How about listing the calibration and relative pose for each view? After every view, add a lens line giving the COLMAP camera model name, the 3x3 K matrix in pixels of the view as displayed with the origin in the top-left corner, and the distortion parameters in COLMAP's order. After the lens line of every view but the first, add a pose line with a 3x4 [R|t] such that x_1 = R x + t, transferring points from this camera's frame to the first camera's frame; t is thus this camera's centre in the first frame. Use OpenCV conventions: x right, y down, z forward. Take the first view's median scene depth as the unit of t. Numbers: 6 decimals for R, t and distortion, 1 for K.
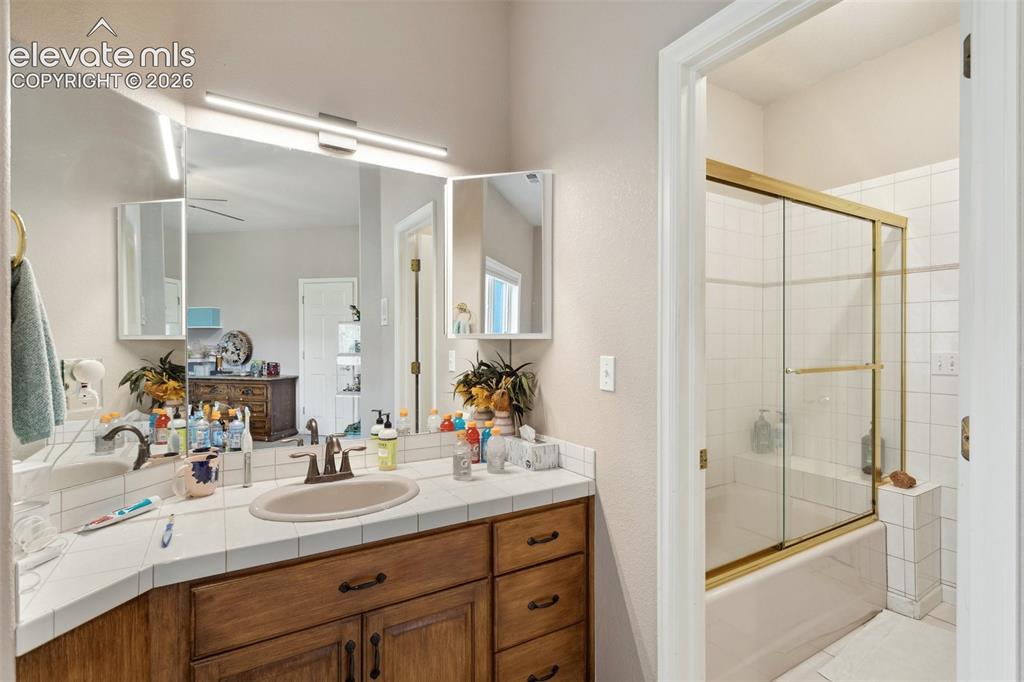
lens RADIAL K [[484.0, 0, 514.5], [0, 484.0, 347.6], [0, 0, 1]] dist [0.001926, -0.000603]
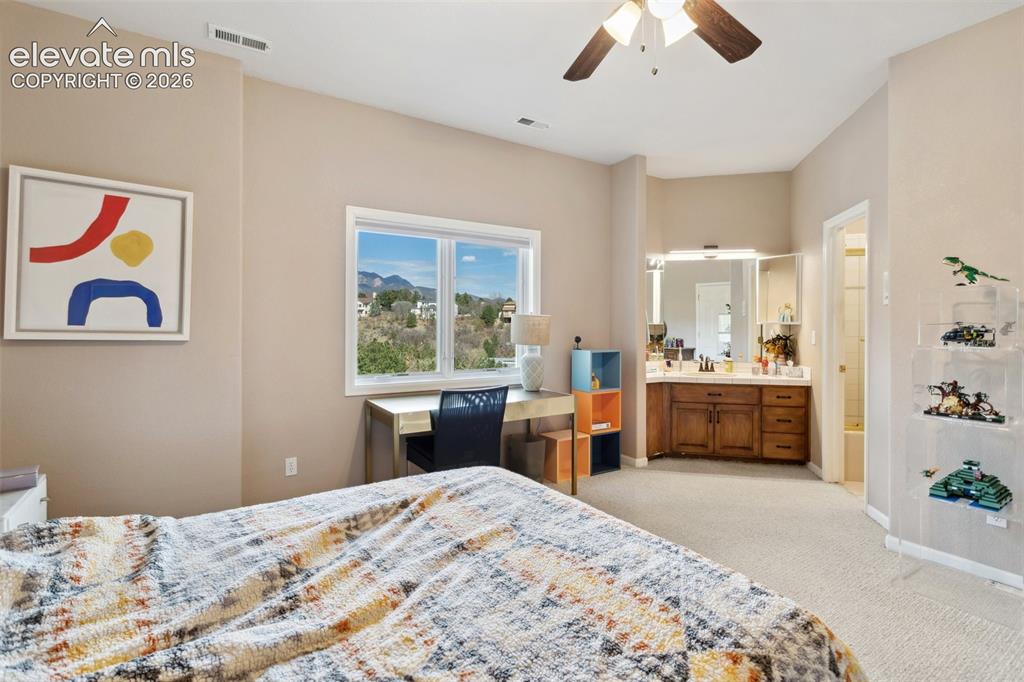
lens RADIAL K [[484.0, 0, 509.2], [0, 484.0, 332.5], [0, 0, 1]] dist [0.001926, -0.000603]
pose [[0.707844, 0.009090, -0.706311, 0.861121], [-0.006842, 0.999959, 0.006013, 0.020773], [0.706336, 0.000577, 0.707876, -1.970307]]
